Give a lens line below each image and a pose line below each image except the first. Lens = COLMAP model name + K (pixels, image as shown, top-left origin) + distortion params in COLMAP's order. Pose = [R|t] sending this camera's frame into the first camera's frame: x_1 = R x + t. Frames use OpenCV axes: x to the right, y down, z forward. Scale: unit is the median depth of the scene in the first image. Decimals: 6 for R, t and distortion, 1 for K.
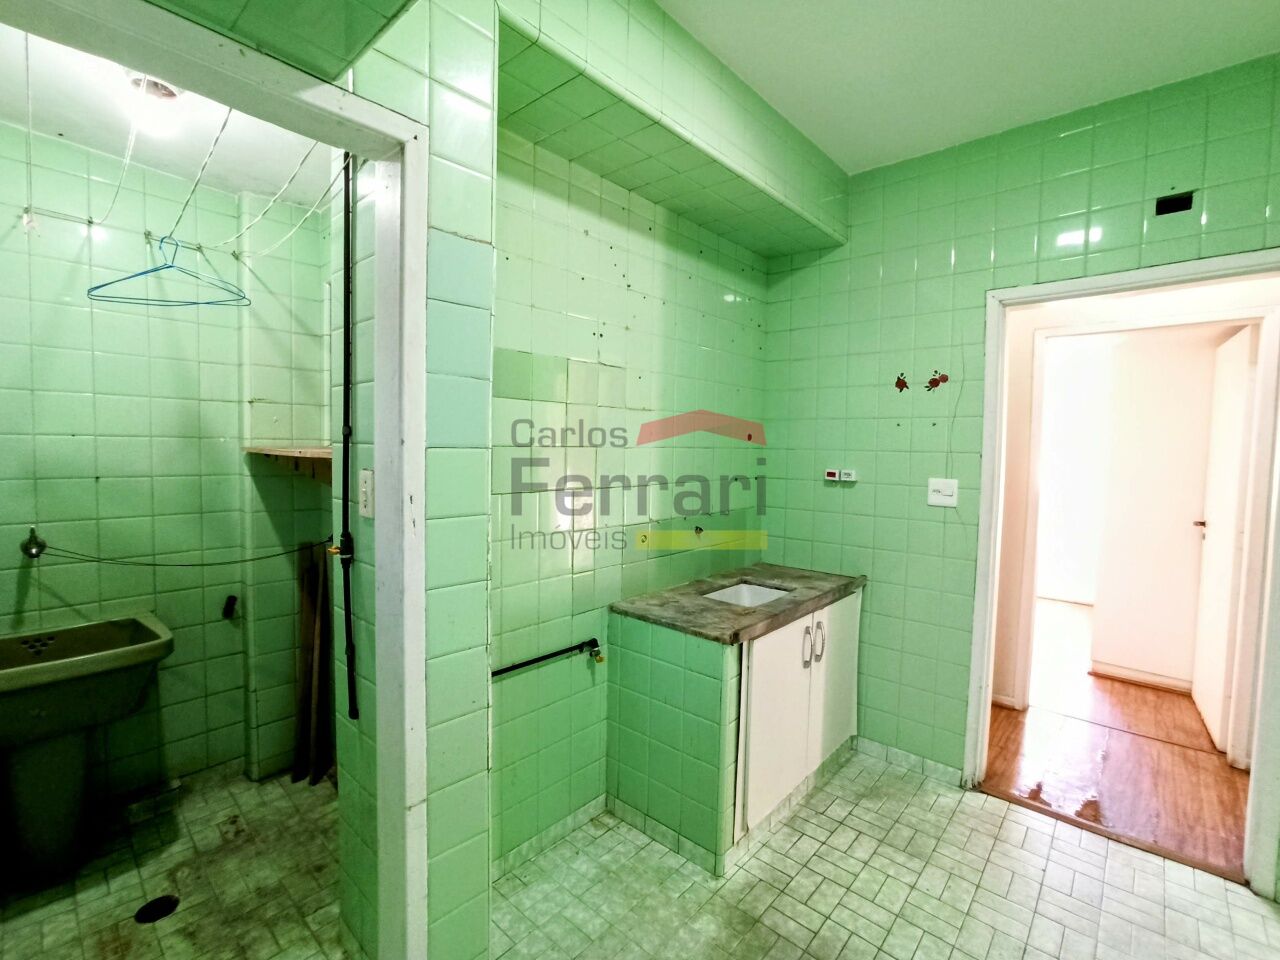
lens RADIAL K [[575.3, 0, 638.5], [0, 575.3, 469.5], [0, 0, 1]] dist [-0.000315, 0.001203]
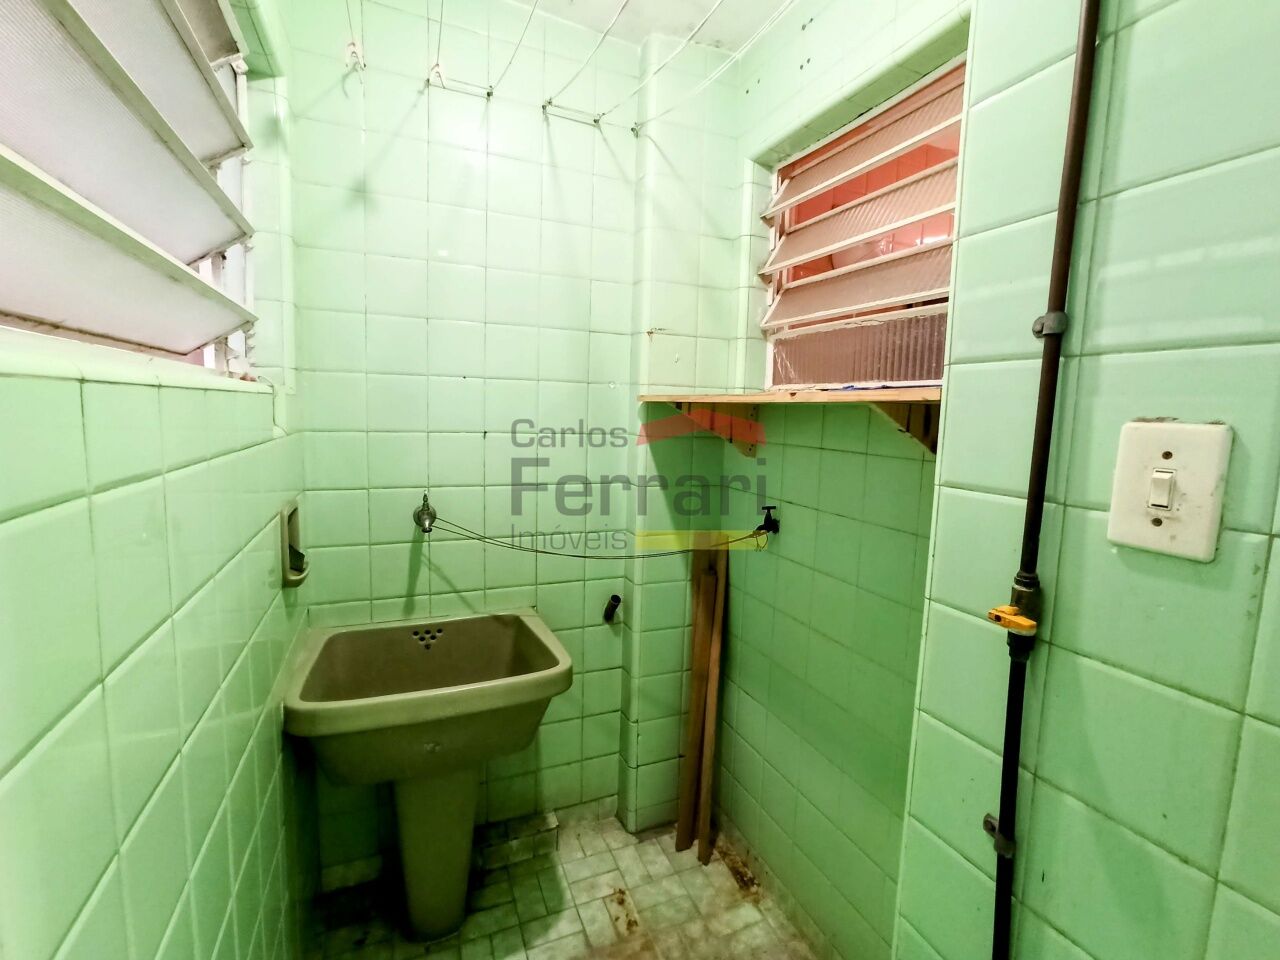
lens RADIAL K [[576.6, 0, 640.0], [0, 576.6, 480.0], [0, 0, 1]] dist [-0.029396, 0.000237]
pose [[0.910177, 0.069944, -0.408271, -0.388560], [-0.043217, 0.996296, 0.074337, 0.012502], [0.411958, -0.050016, 0.909829, 0.341987]]
